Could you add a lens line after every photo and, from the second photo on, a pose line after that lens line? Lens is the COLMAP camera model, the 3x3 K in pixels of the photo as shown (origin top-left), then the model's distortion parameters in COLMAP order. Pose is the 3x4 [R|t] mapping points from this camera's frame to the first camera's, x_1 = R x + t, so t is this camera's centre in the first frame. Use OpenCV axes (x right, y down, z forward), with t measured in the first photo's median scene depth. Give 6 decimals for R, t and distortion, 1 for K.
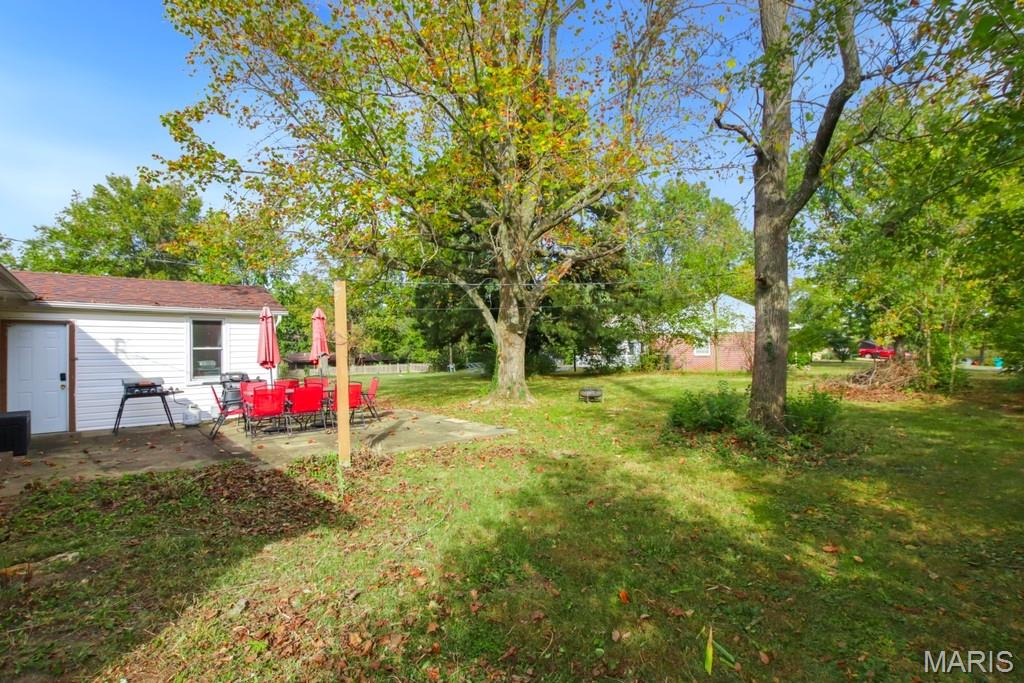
lens RADIAL K [[476.7, 0, 510.3], [0, 476.7, 343.8], [0, 0, 1]] dist [0.005879, -0.000140]
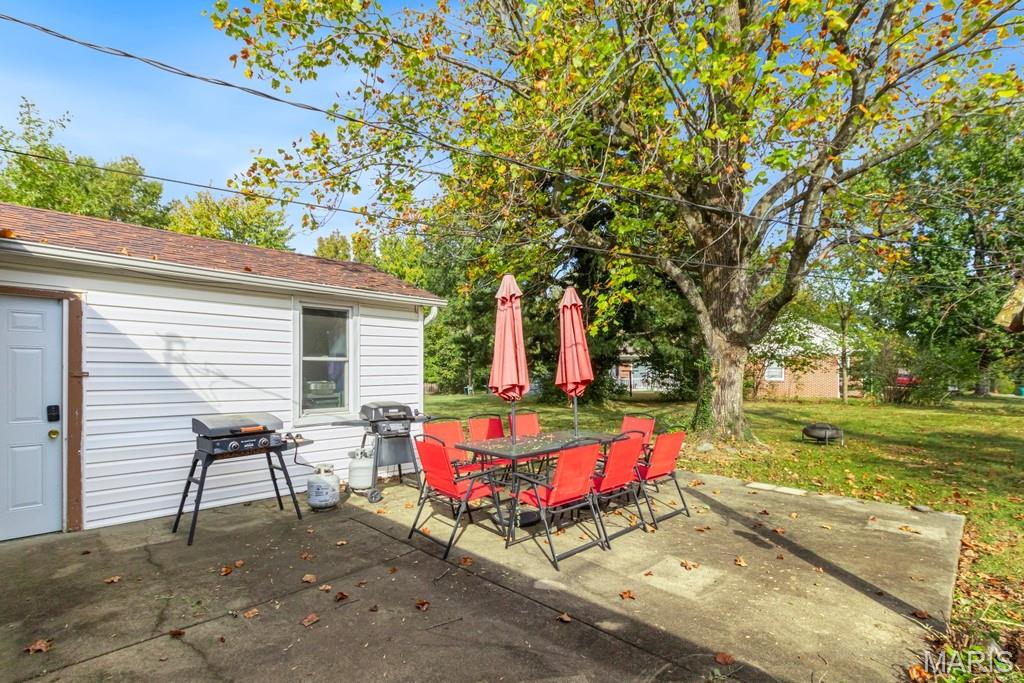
lens RADIAL K [[476.7, 0, 533.6], [0, 476.7, 369.8], [0, 0, 1]] dist [0.005879, -0.000140]
pose [[0.992466, 0.015890, 0.121486, -0.500112], [-0.017076, 0.999816, 0.008729, 0.014610], [-0.121325, -0.010738, 0.992555, 0.457143]]
